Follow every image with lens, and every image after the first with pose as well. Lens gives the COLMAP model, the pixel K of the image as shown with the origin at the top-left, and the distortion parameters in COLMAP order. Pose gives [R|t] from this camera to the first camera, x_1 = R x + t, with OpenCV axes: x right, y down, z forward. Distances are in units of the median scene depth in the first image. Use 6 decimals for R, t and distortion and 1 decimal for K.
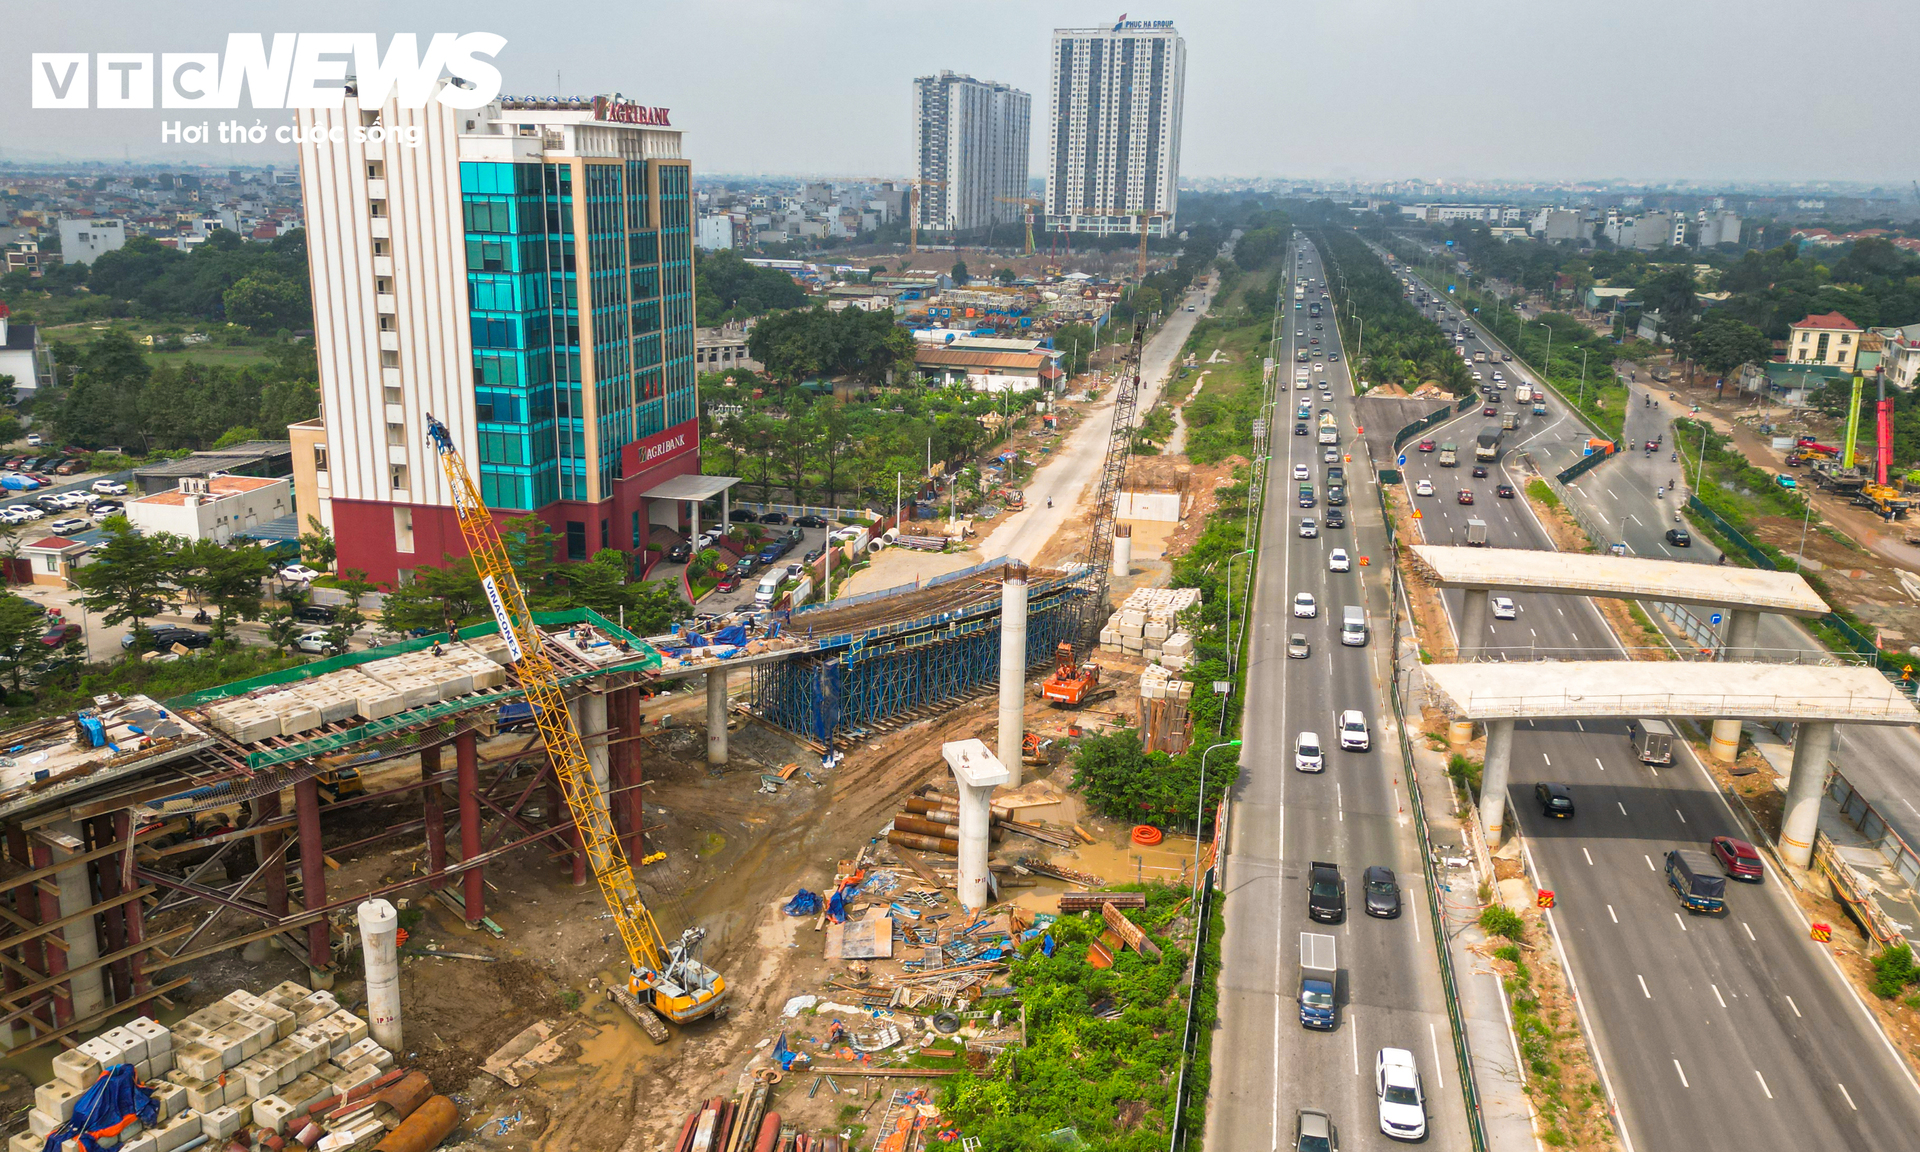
lens RADIAL K [[1486.5, 0, 891.9], [0, 1486.5, 572.0], [0, 0, 1]] dist [0.064109, 0.000663]
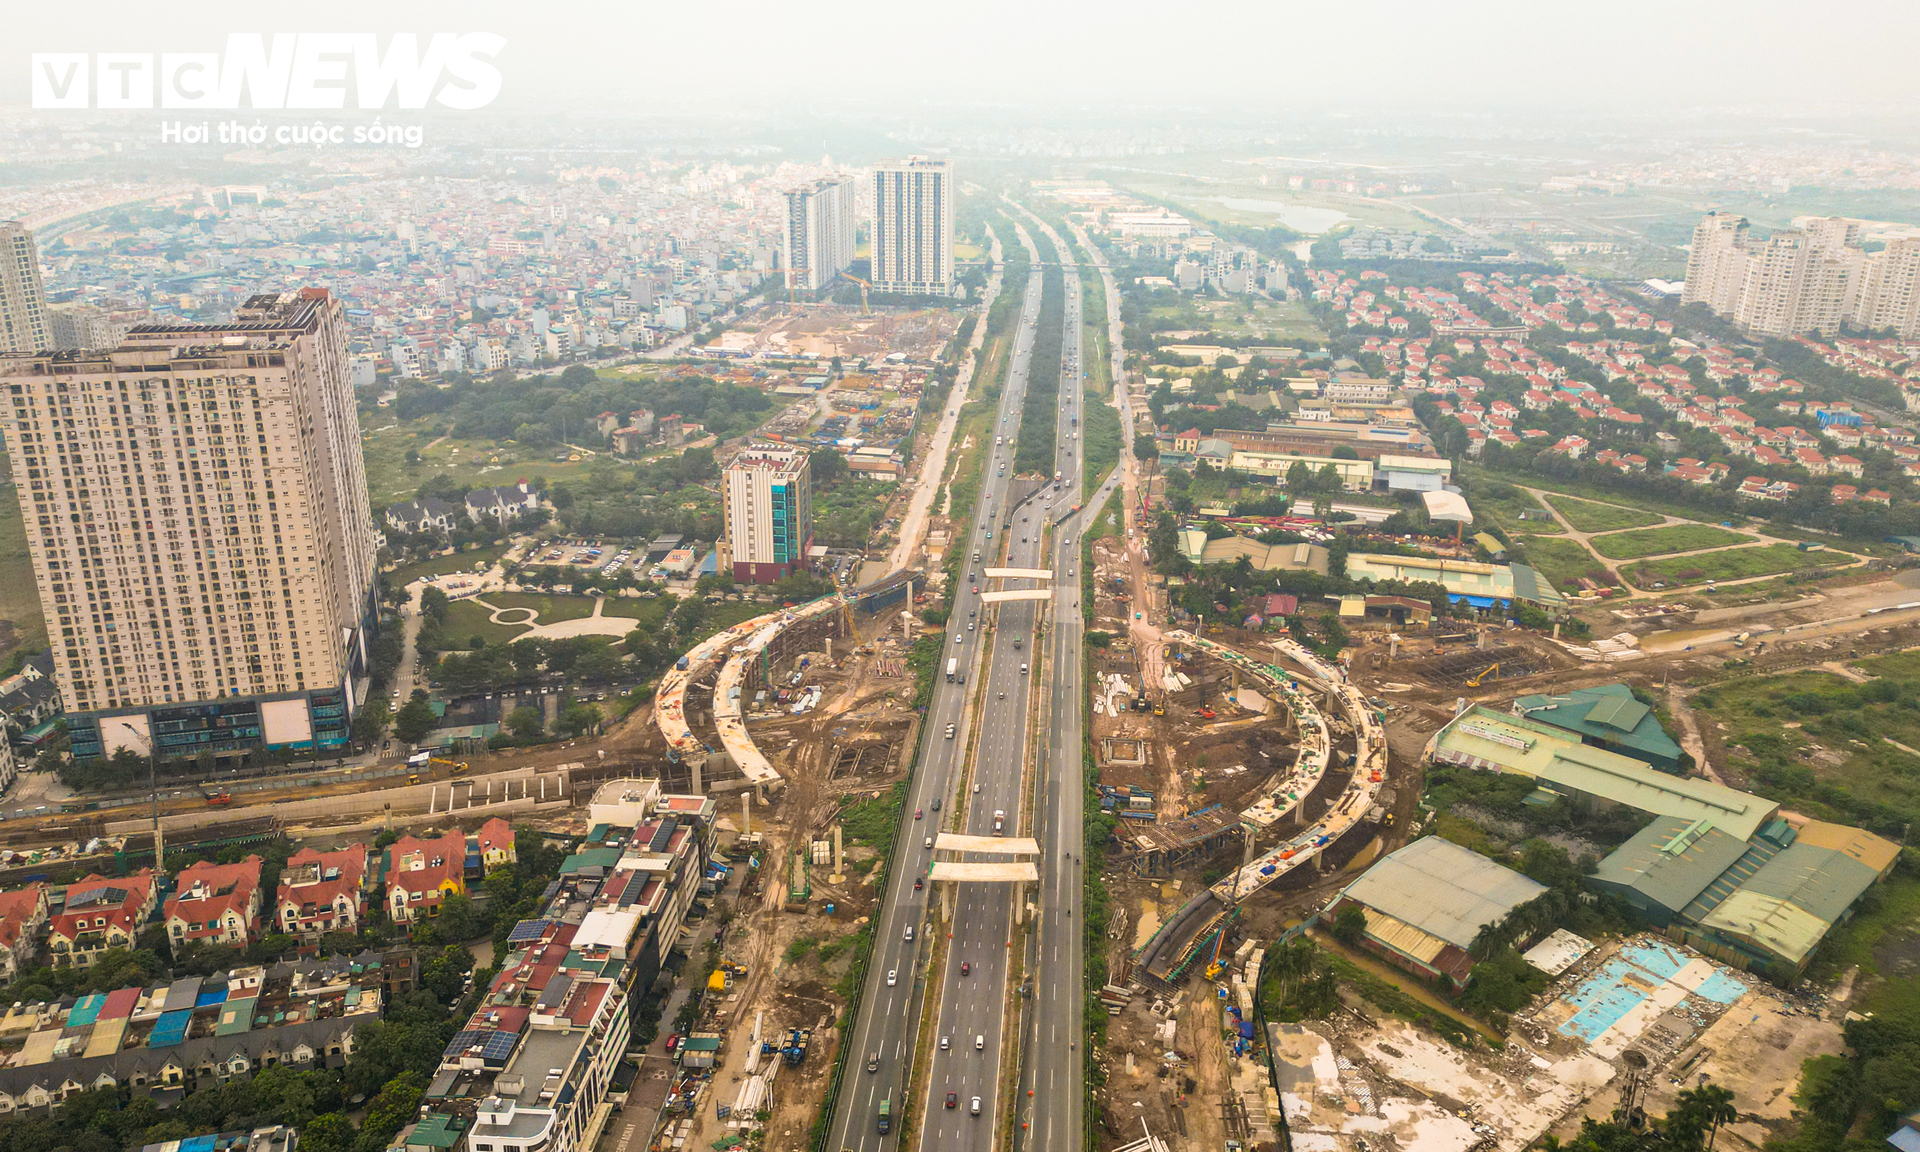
lens RADIAL K [[1397.2, 0, 972.3], [0, 1397.2, 571.5], [0, 0, 1]] dist [0.152984, -0.281118]
pose [[0.982716, -0.058044, 0.175784, -0.210574], [0.043409, 0.995350, 0.085991, -0.164495], [-0.179958, -0.076874, 0.980666, -1.444764]]
